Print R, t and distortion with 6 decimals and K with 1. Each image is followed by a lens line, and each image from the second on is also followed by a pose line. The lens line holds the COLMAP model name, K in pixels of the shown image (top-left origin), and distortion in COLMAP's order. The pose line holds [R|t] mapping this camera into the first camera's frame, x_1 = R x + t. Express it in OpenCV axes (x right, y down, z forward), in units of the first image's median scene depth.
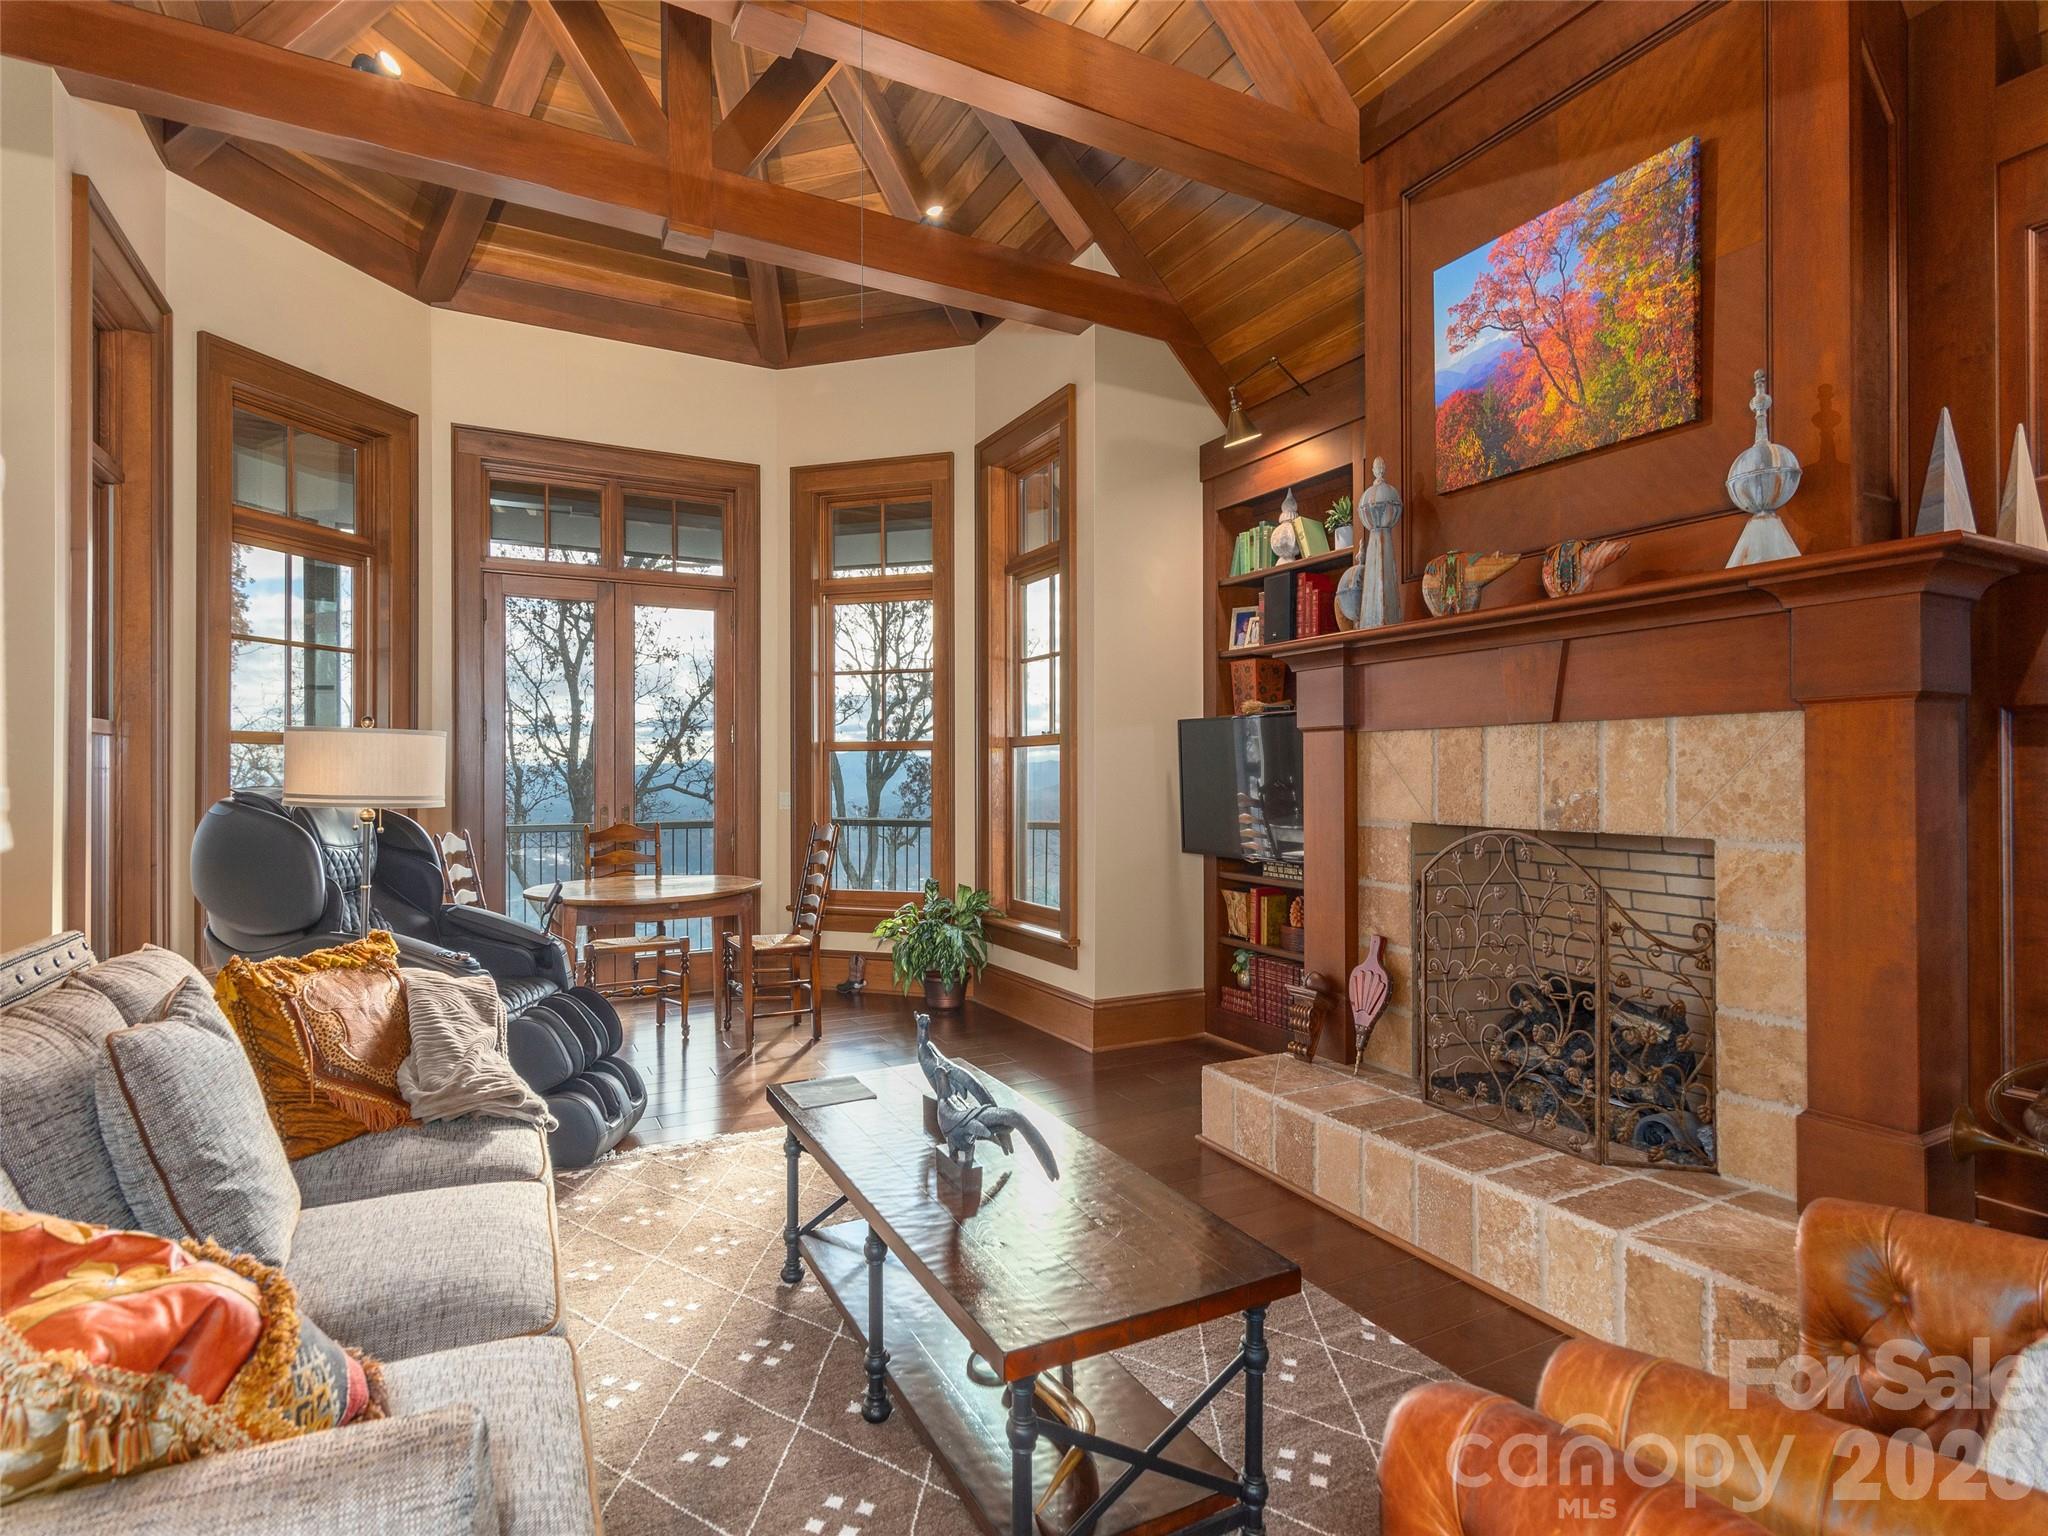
lens RADIAL K [[1010.9, 0, 1027.9], [0, 1010.9, 774.2], [0, 0, 1]] dist [0.004556, -0.000657]
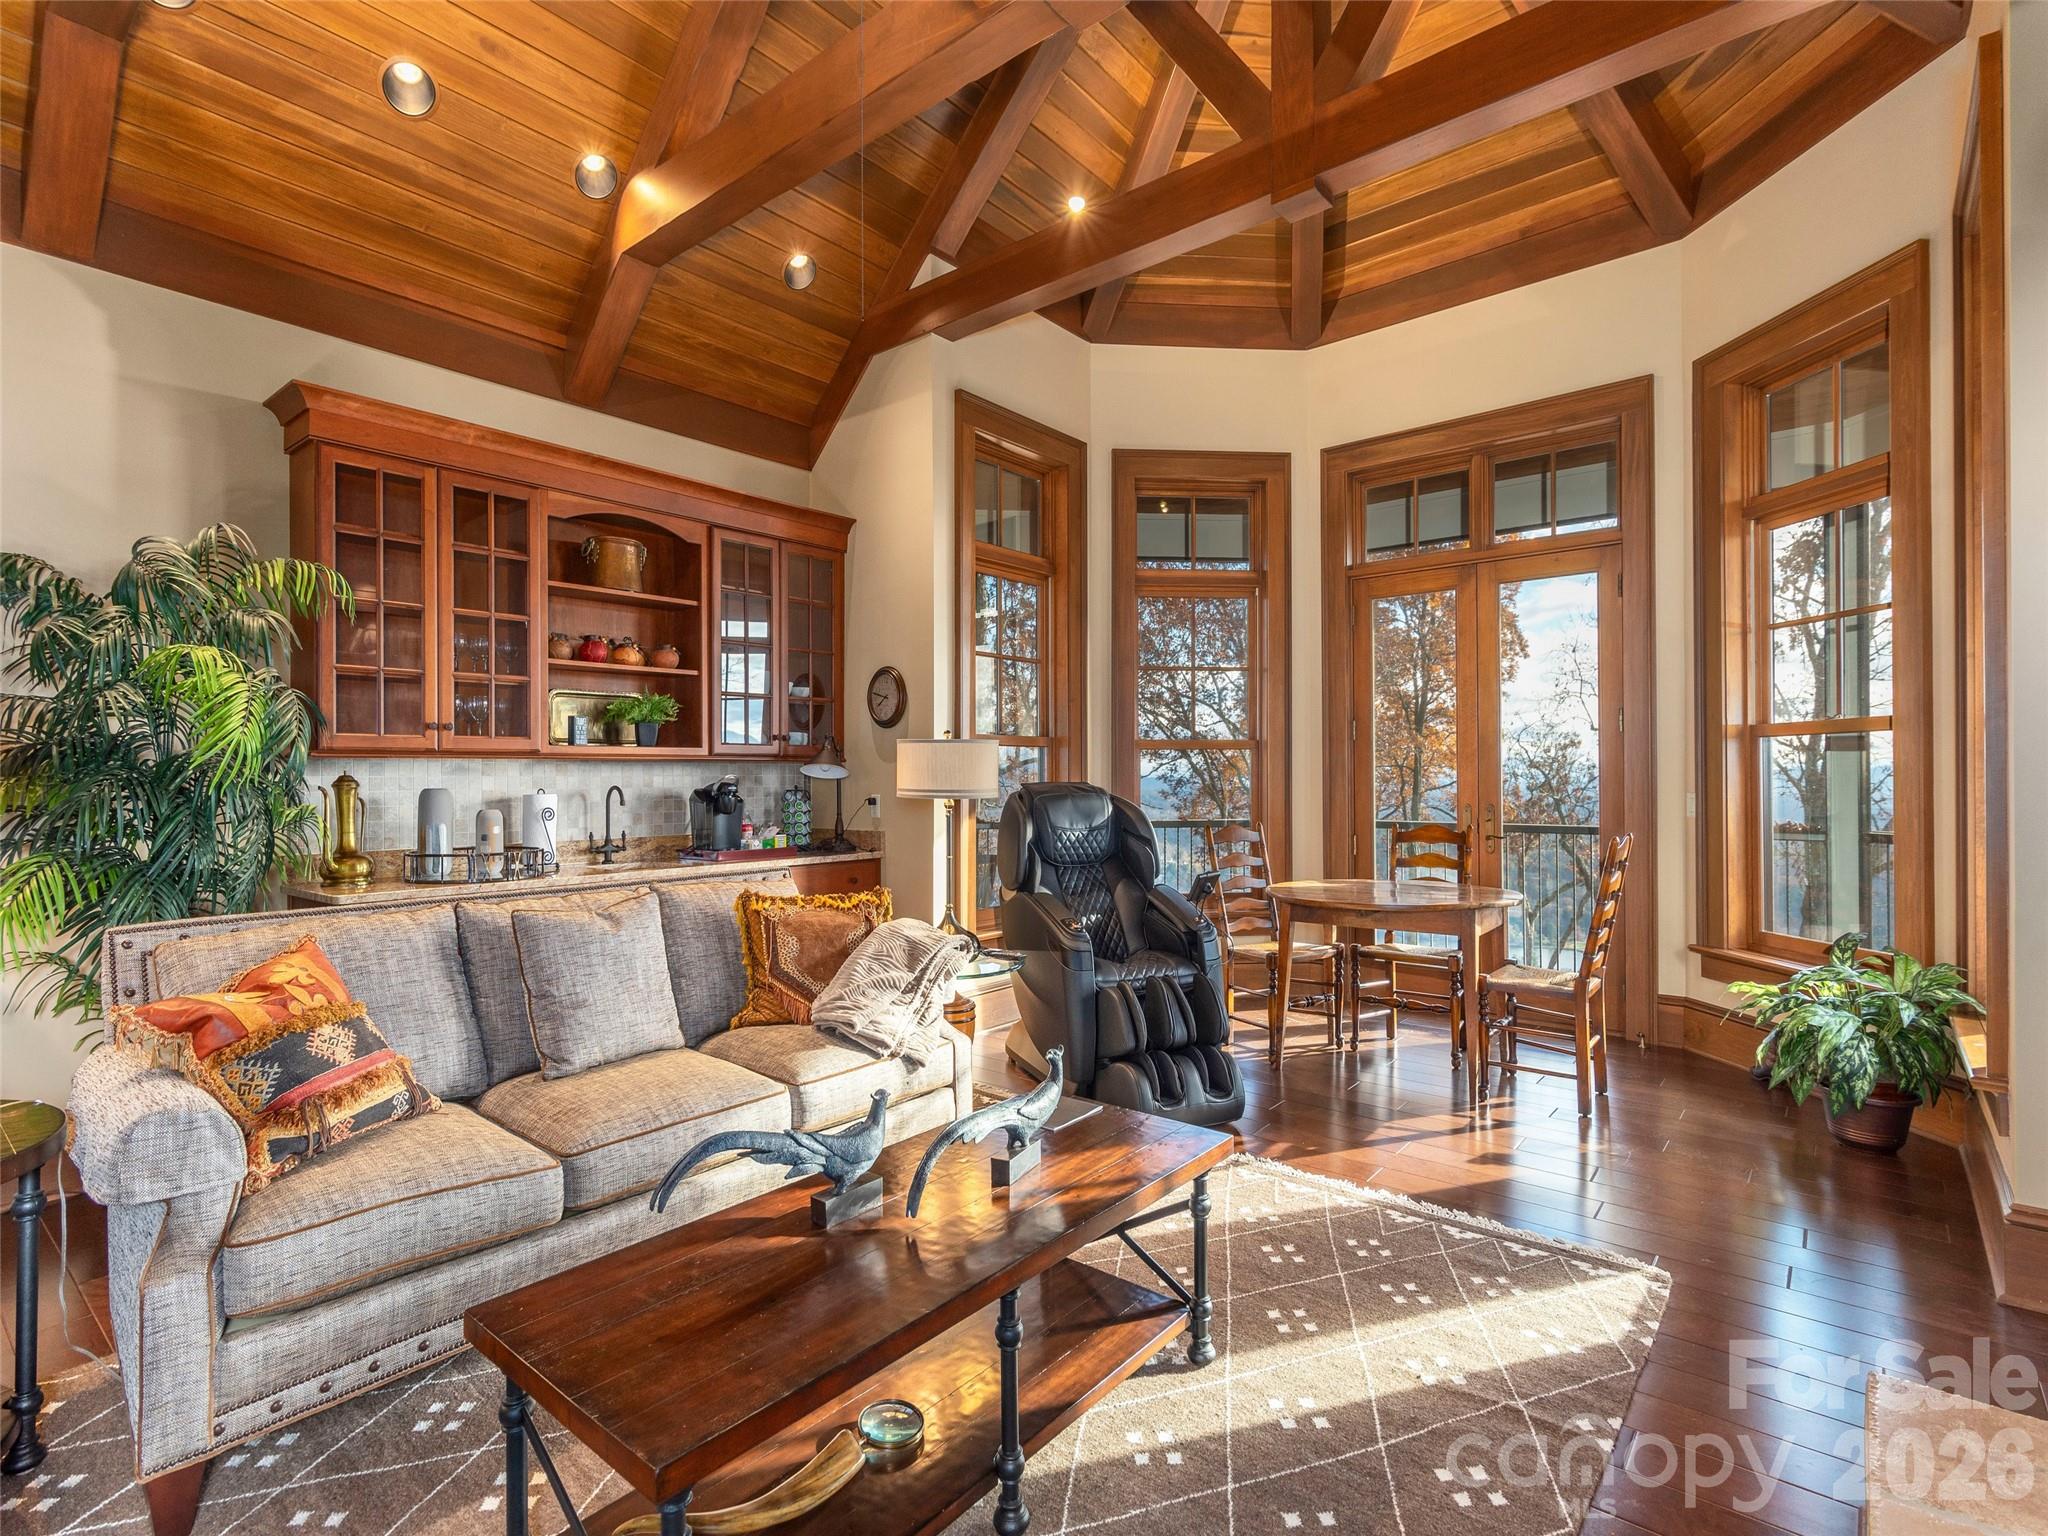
lens RADIAL K [[1010.9, 0, 1026.0], [0, 1010.9, 770.1], [0, 0, 1]] dist [0.004556, -0.000657]
pose [[0.376946, 0.001373, -0.926234, 0.292927], [0.014236, 0.999872, 0.007276, -0.014526], [0.926126, -0.015929, 0.376879, 0.271893]]
